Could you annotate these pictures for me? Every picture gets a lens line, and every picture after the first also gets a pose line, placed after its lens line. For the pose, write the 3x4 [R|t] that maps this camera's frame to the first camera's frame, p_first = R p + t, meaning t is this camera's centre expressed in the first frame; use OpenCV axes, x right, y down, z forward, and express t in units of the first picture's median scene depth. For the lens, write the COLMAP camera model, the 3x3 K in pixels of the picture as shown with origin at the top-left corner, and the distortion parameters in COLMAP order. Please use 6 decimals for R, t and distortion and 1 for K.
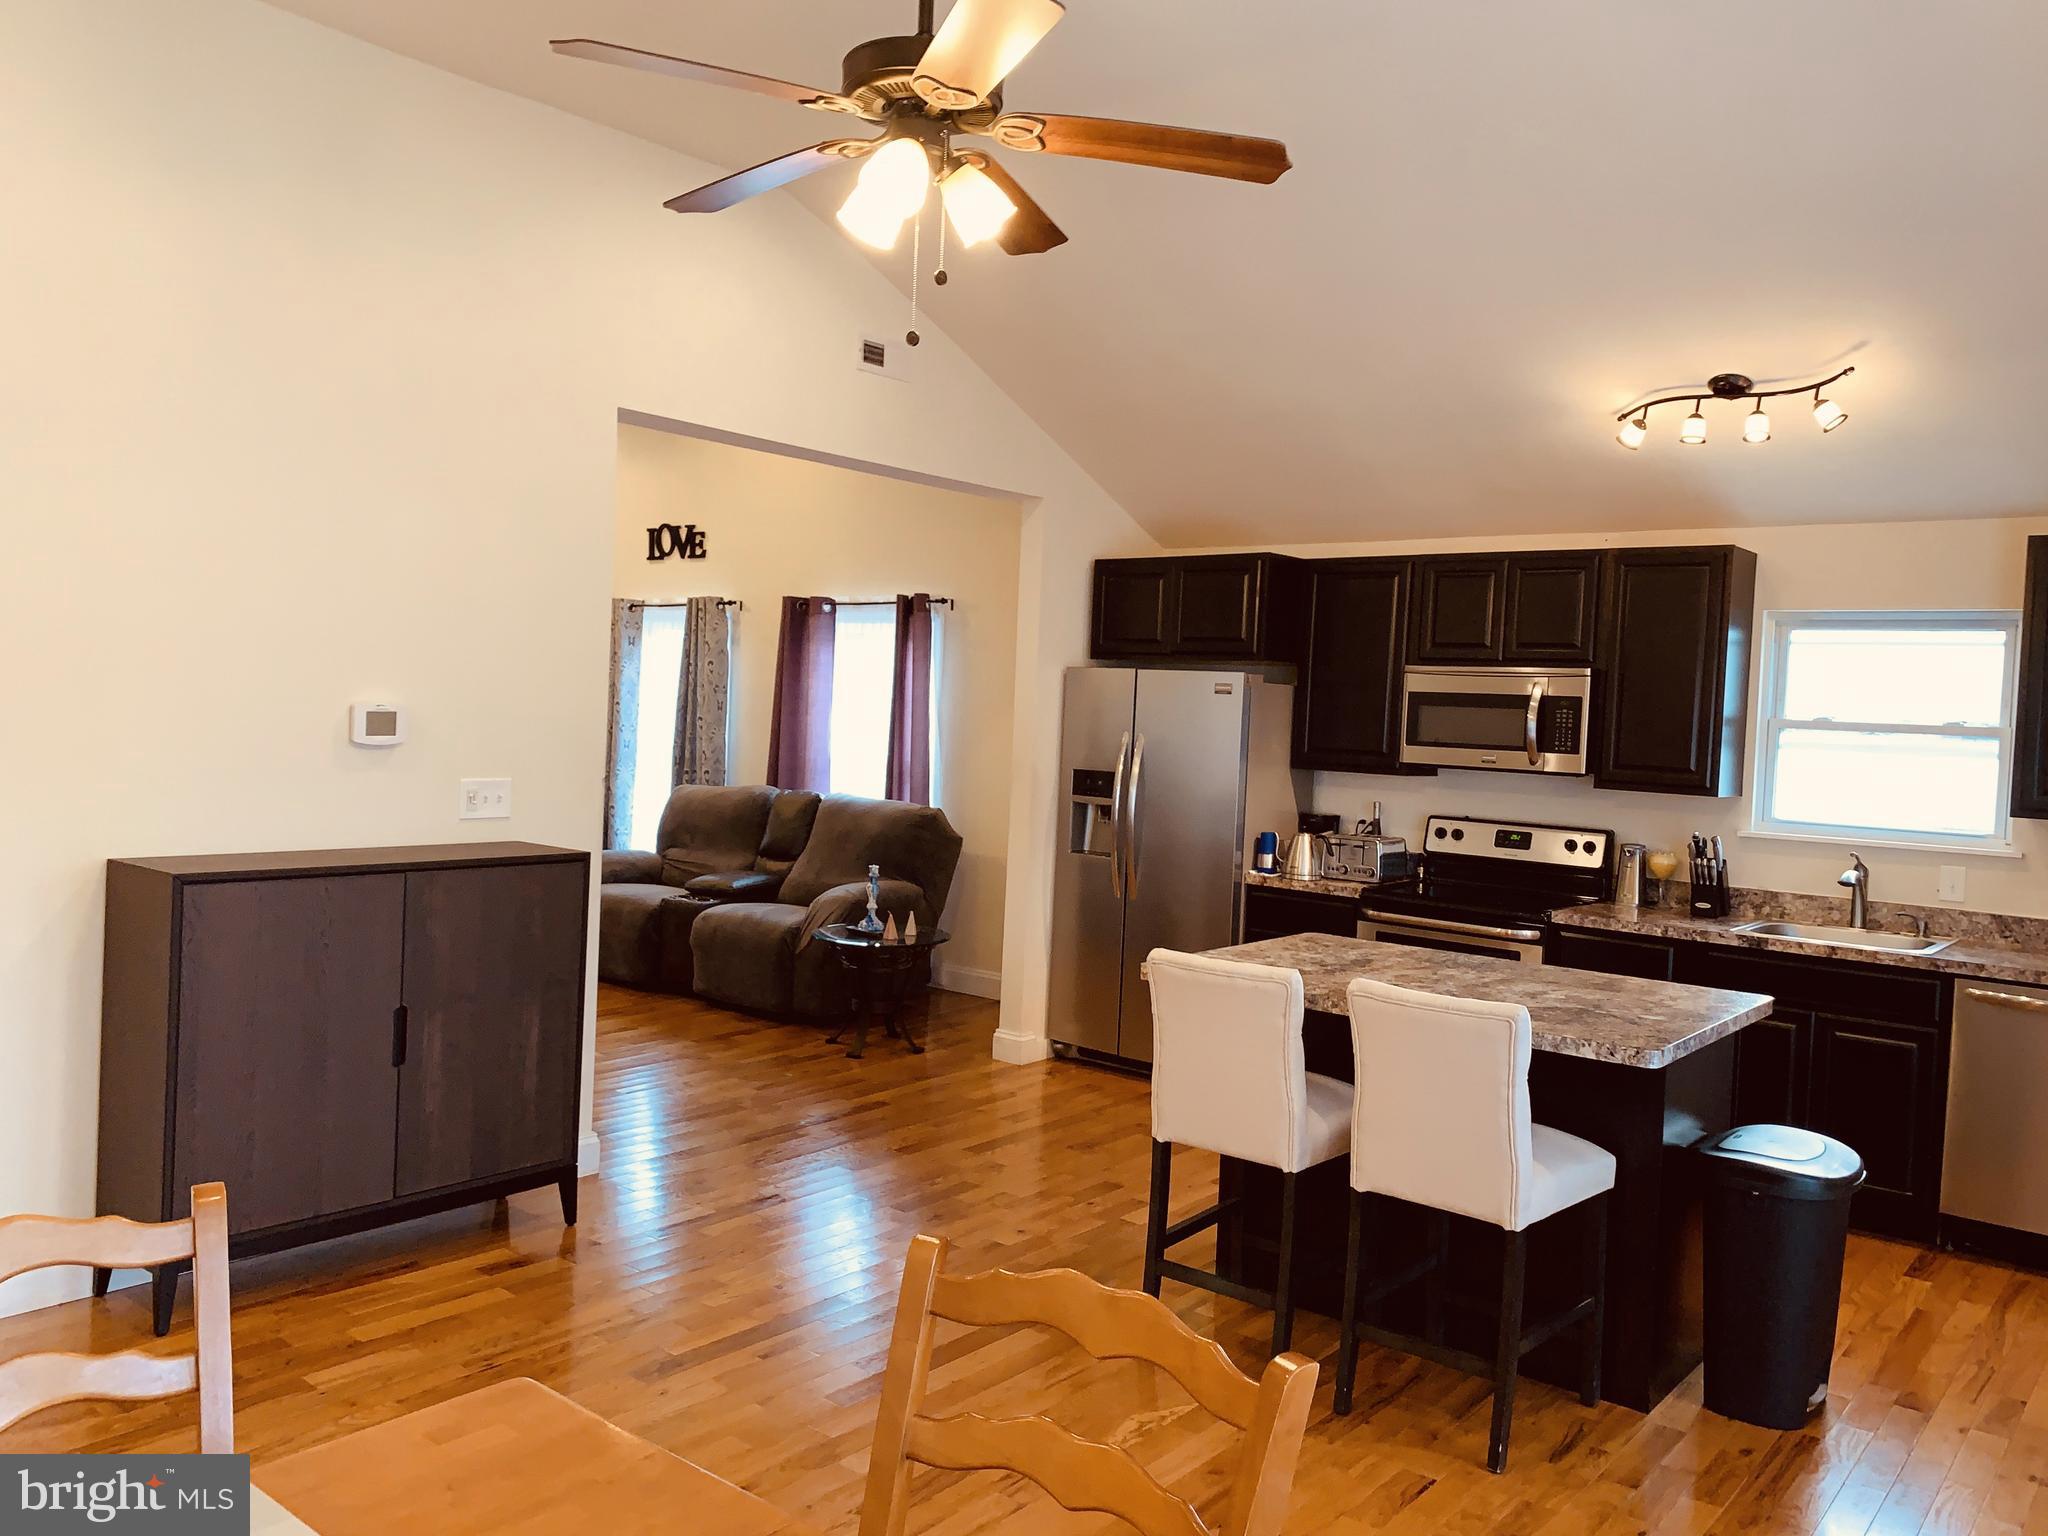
lens RADIAL K [[1557.0, 0, 1024.9], [0, 1557.0, 715.0], [0, 0, 1]] dist [0.014794, 0.001163]
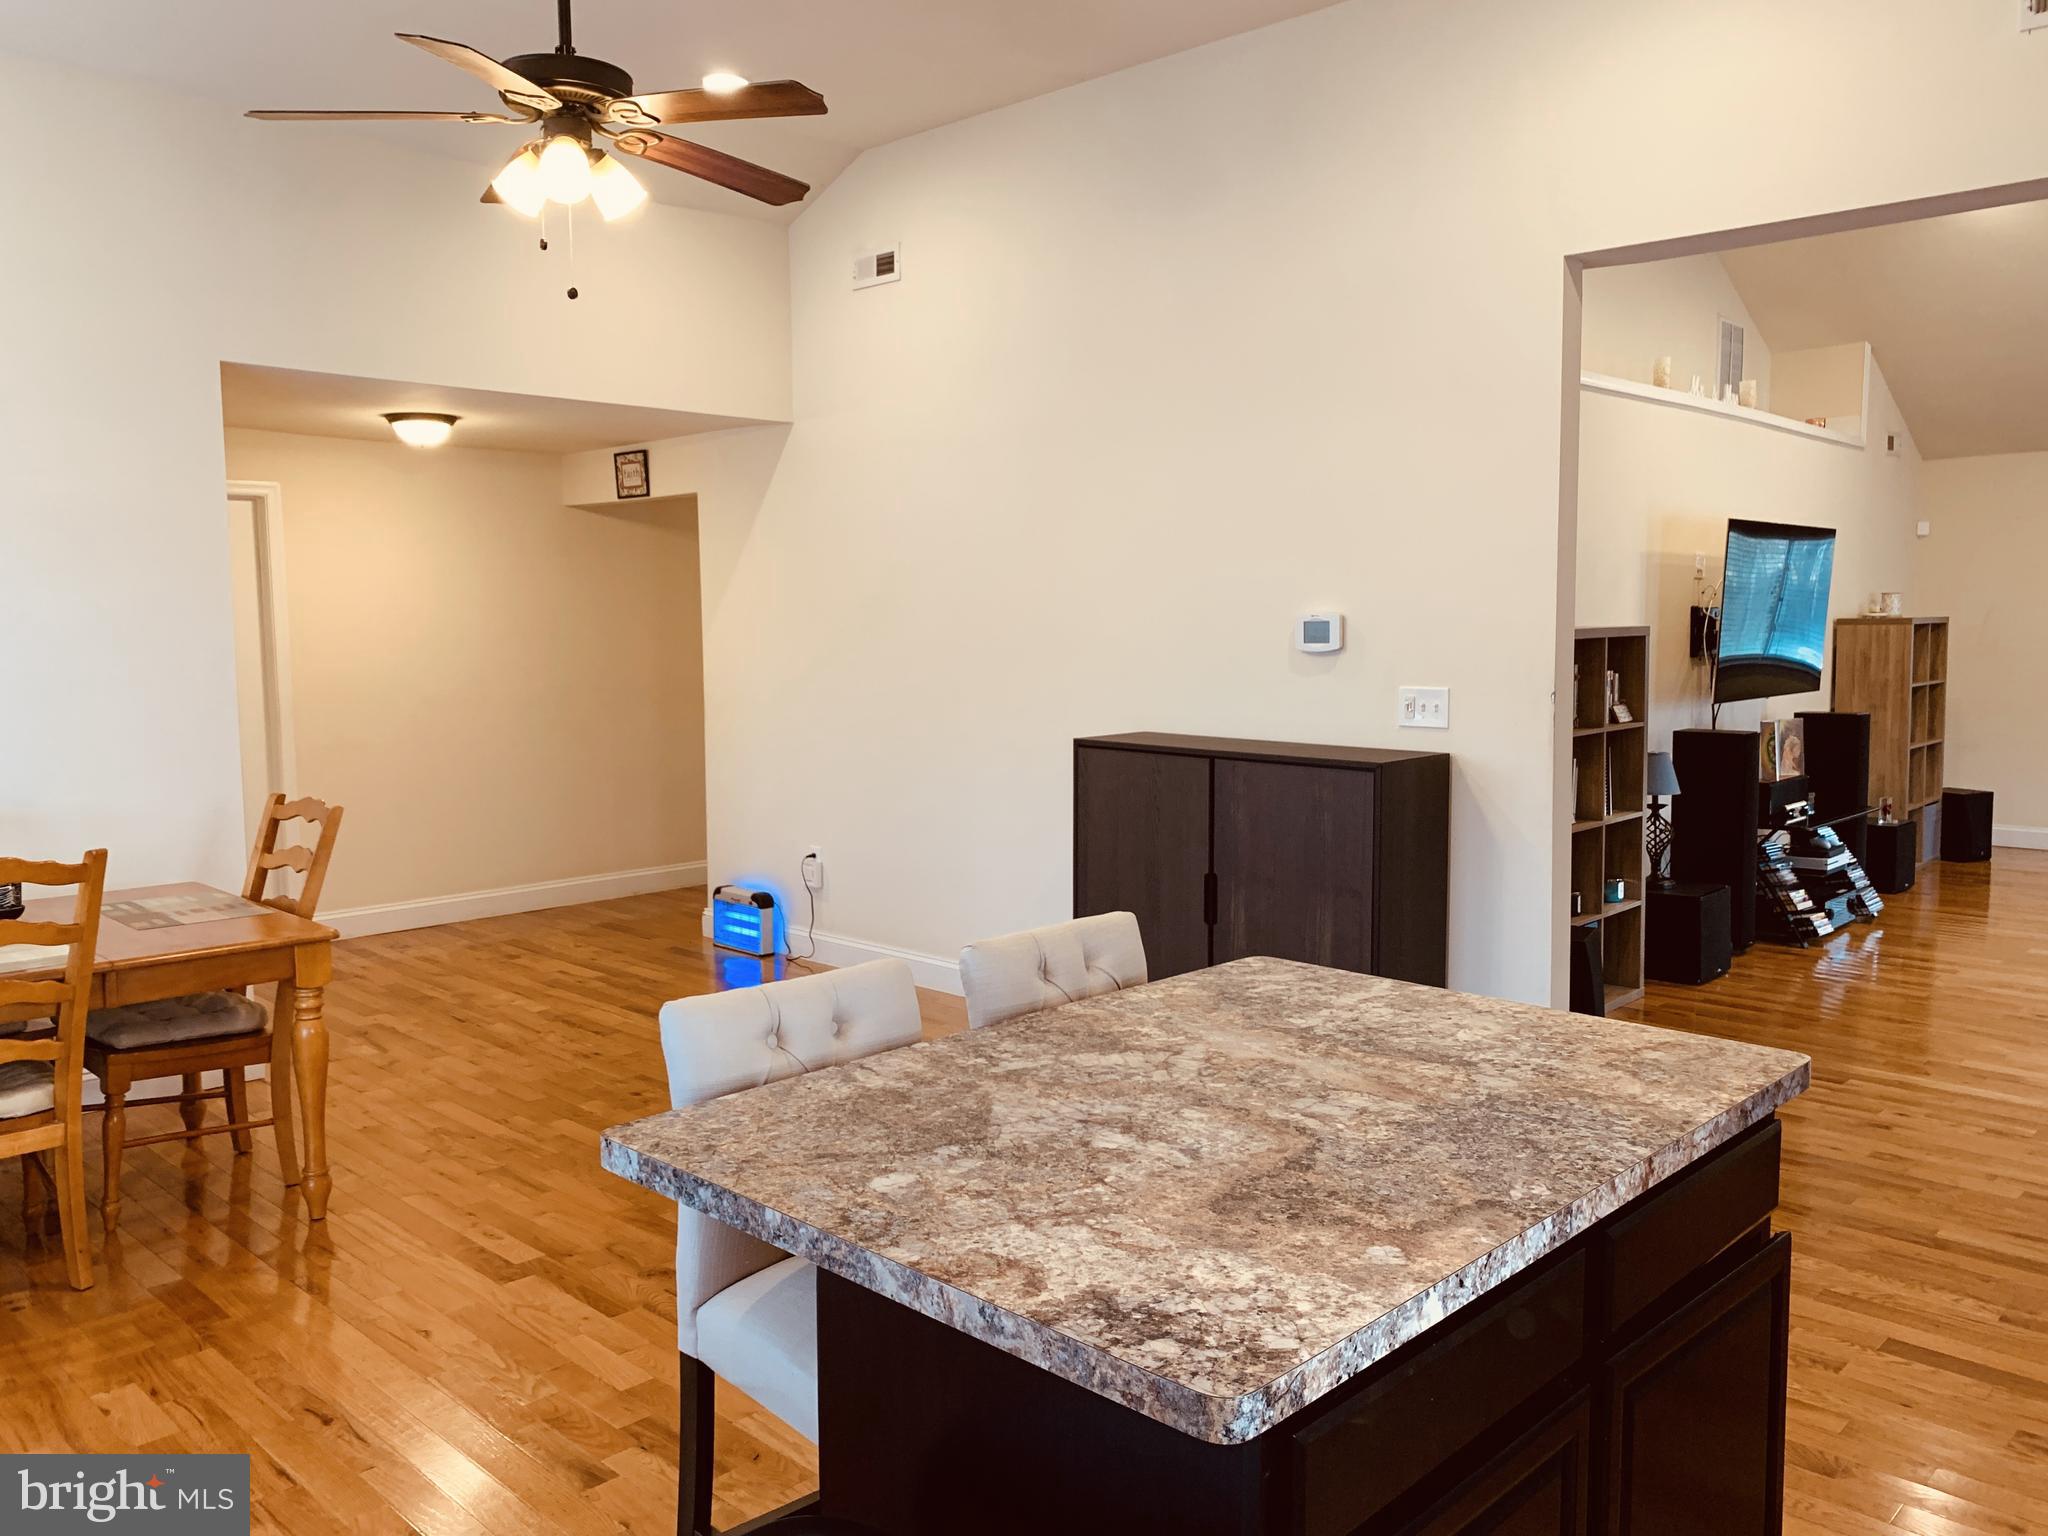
lens RADIAL K [[1572.3, 0, 1030.0], [0, 1572.3, 738.8], [0, 0, 1]] dist [0.072448, -0.109192]
pose [[-0.077995, 0.037384, -0.996253, 0.538694], [-0.000720, 0.999294, 0.037554, 0.029391], [0.996953, 0.003647, -0.077913, 0.670282]]
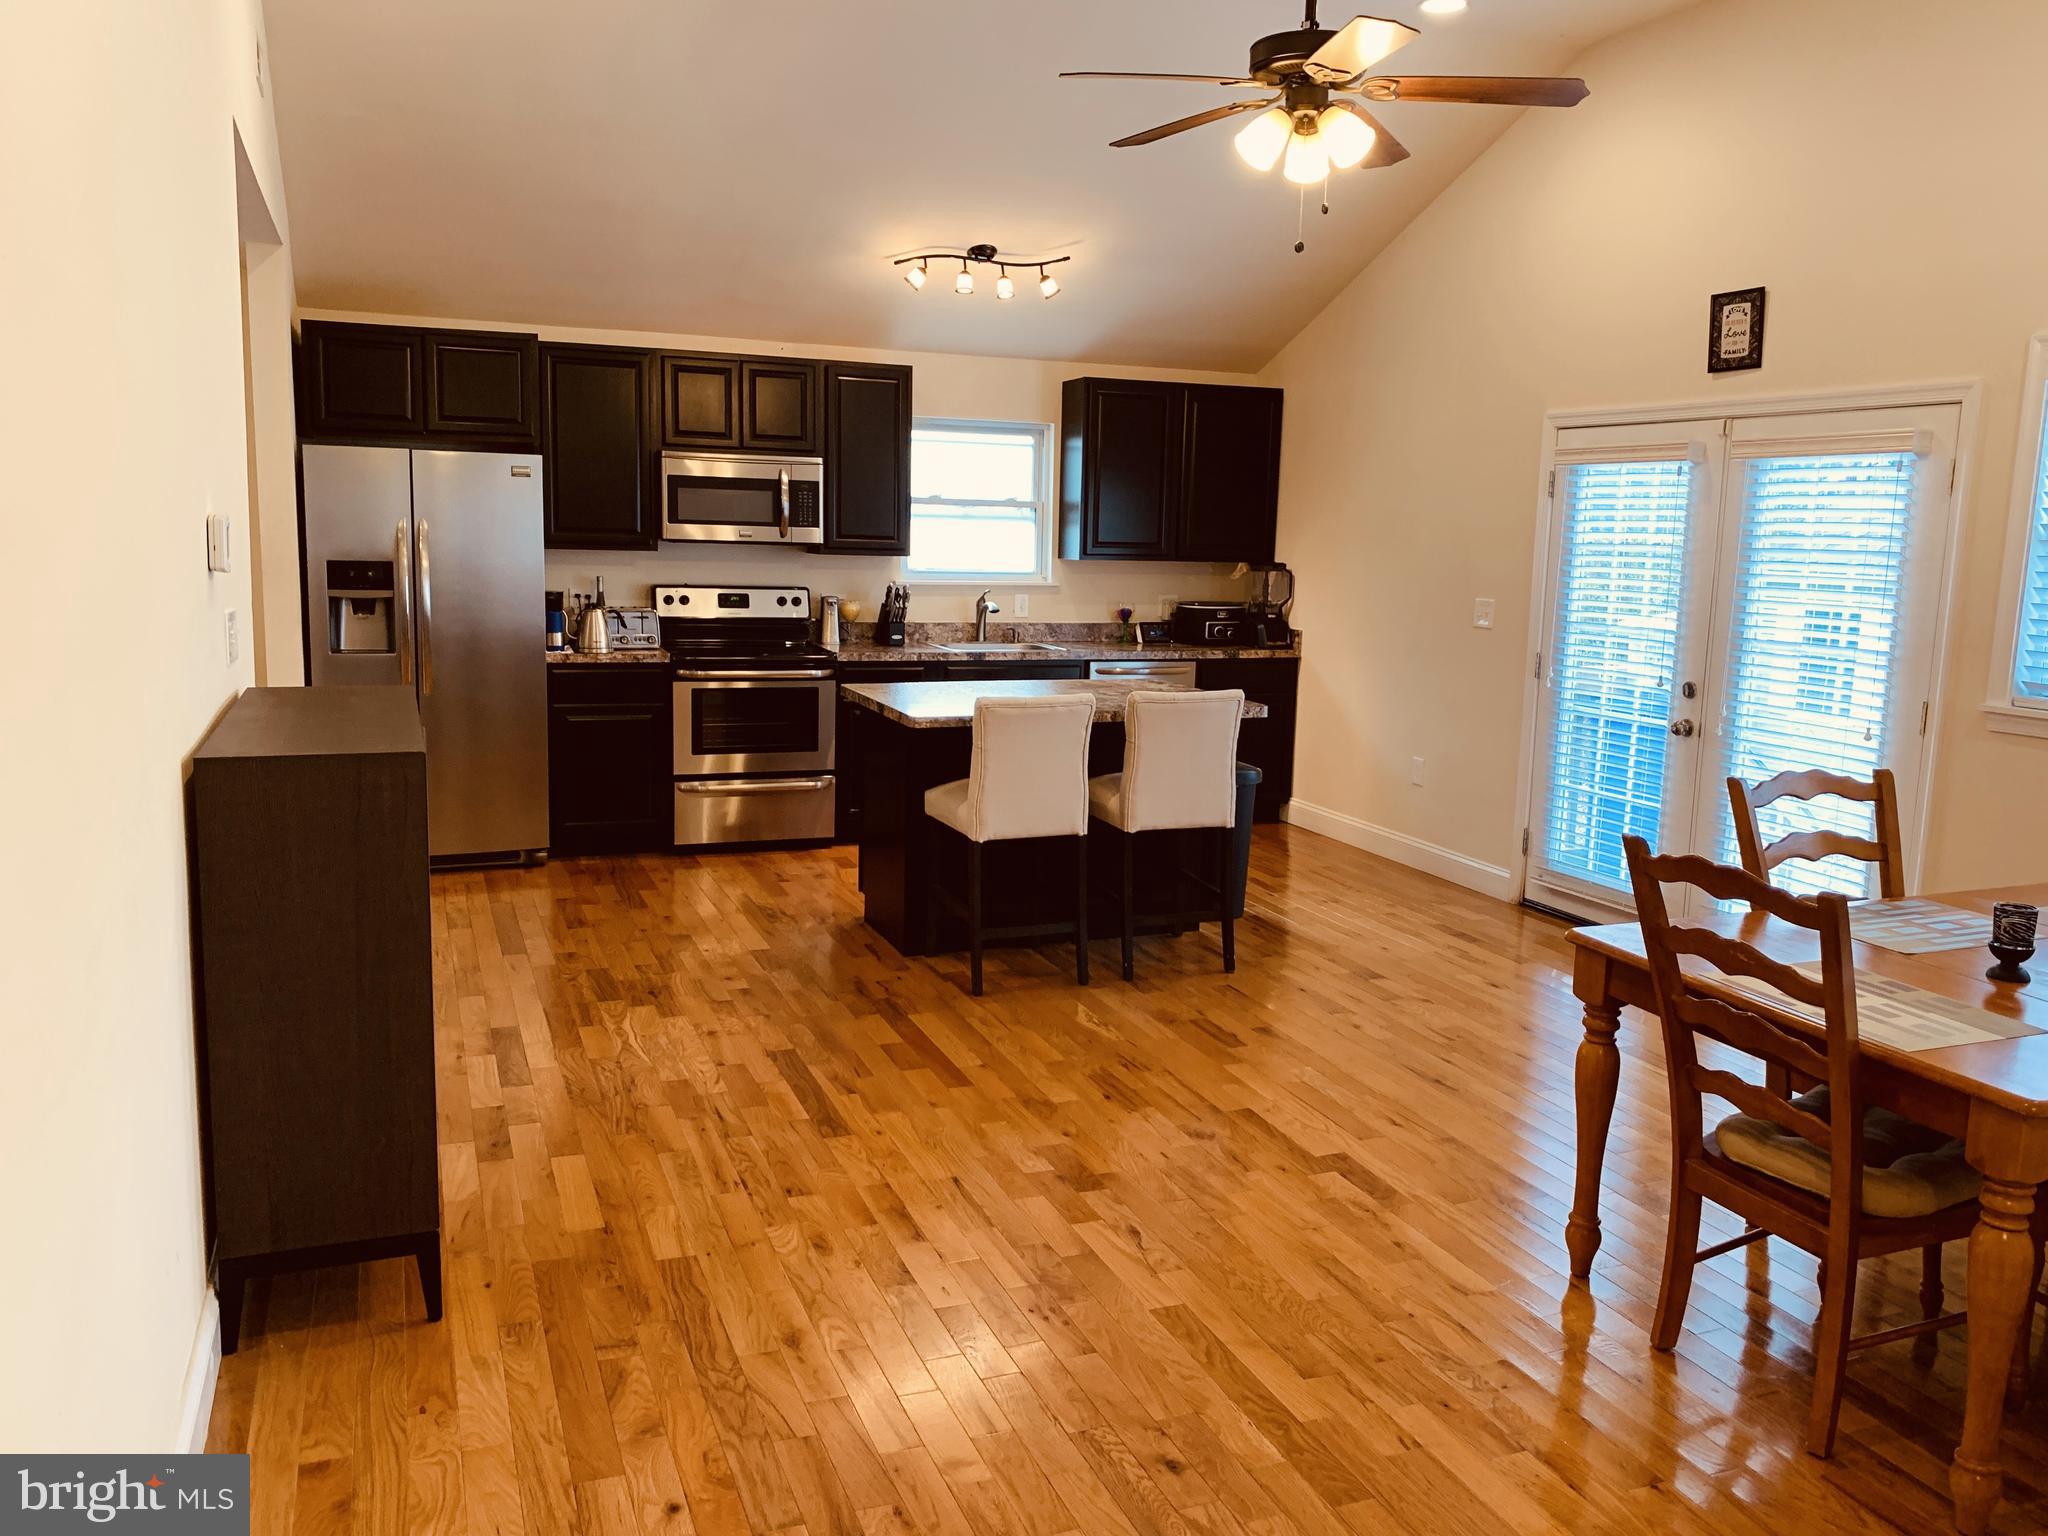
lens RADIAL K [[1572.3, 0, 1030.0], [0, 1572.3, 738.8], [0, 0, 1]] dist [0.072448, -0.109192]
pose [[0.484875, -0.151875, 0.861296, -0.672153], [-0.001032, 0.984707, 0.174218, -0.028100], [-0.874583, -0.085362, 0.477303, 0.227988]]
